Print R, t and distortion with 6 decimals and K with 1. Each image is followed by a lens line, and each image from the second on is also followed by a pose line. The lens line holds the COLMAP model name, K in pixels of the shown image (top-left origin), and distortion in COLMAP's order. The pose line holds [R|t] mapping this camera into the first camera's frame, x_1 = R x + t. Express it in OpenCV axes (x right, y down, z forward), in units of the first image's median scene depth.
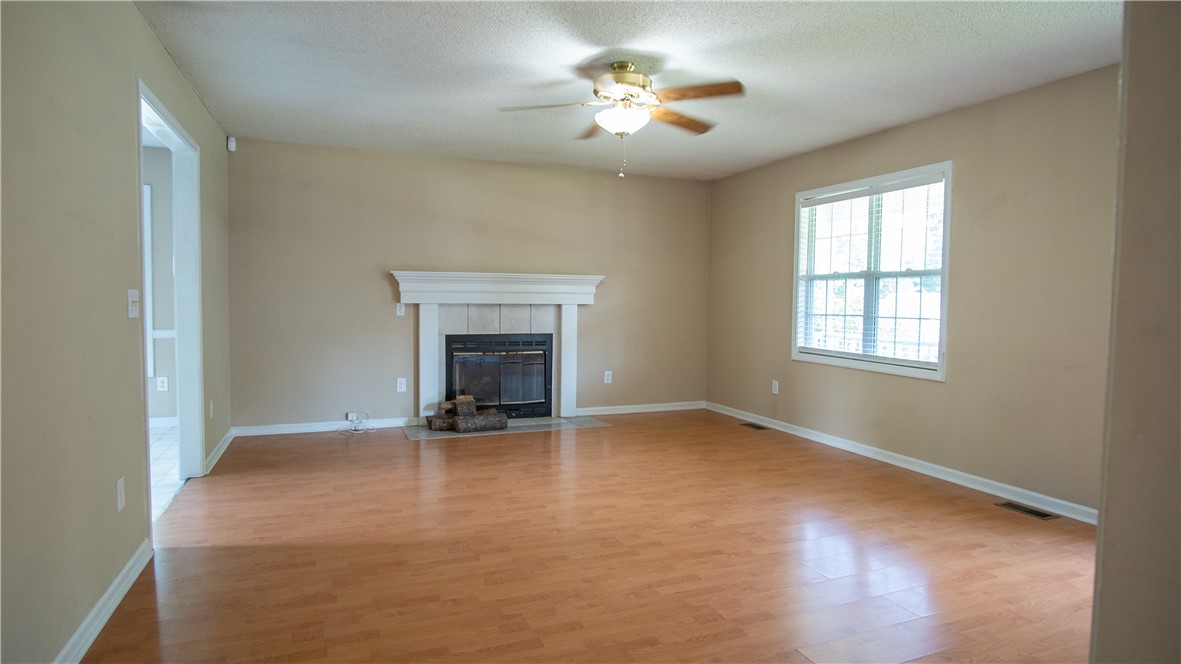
lens RADIAL K [[633.5, 0, 586.4], [0, 633.5, 327.5], [0, 0, 1]] dist [-0.033512, 0.000251]
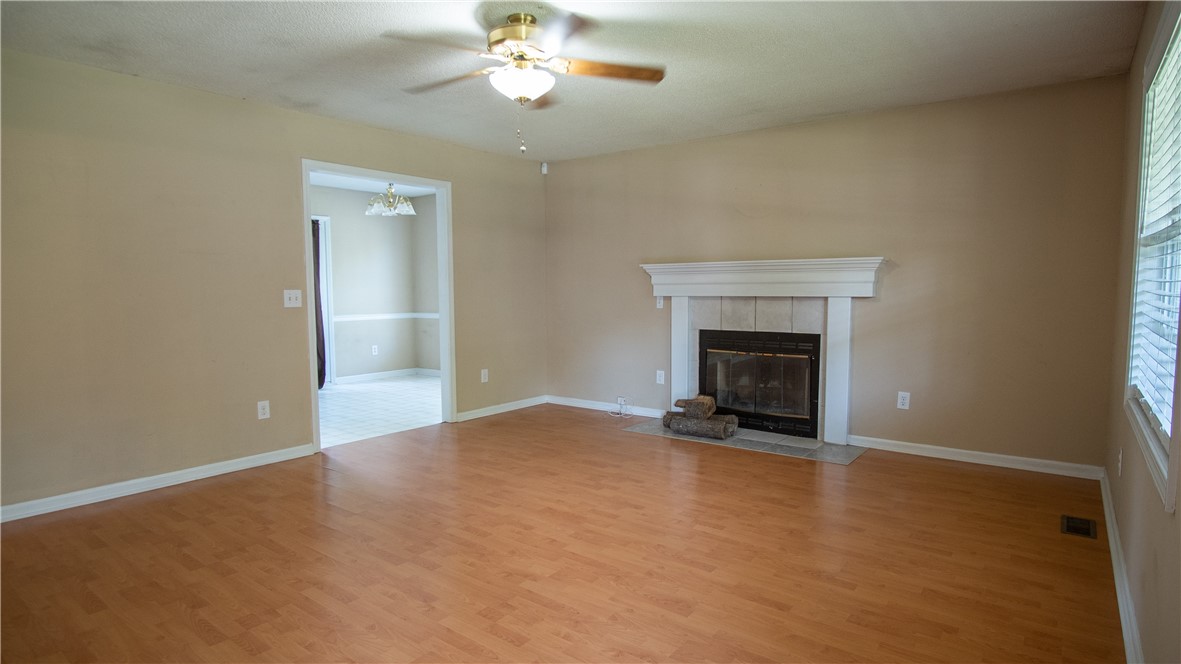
lens RADIAL K [[633.5, 0, 586.4], [0, 633.5, 327.5], [0, 0, 1]] dist [-0.033512, 0.000251]
pose [[0.510170, 0.040633, -0.859113, 0.508194], [-0.029664, 0.999120, 0.029639, -0.014375], [0.859562, 0.010363, 0.510927, 0.381040]]
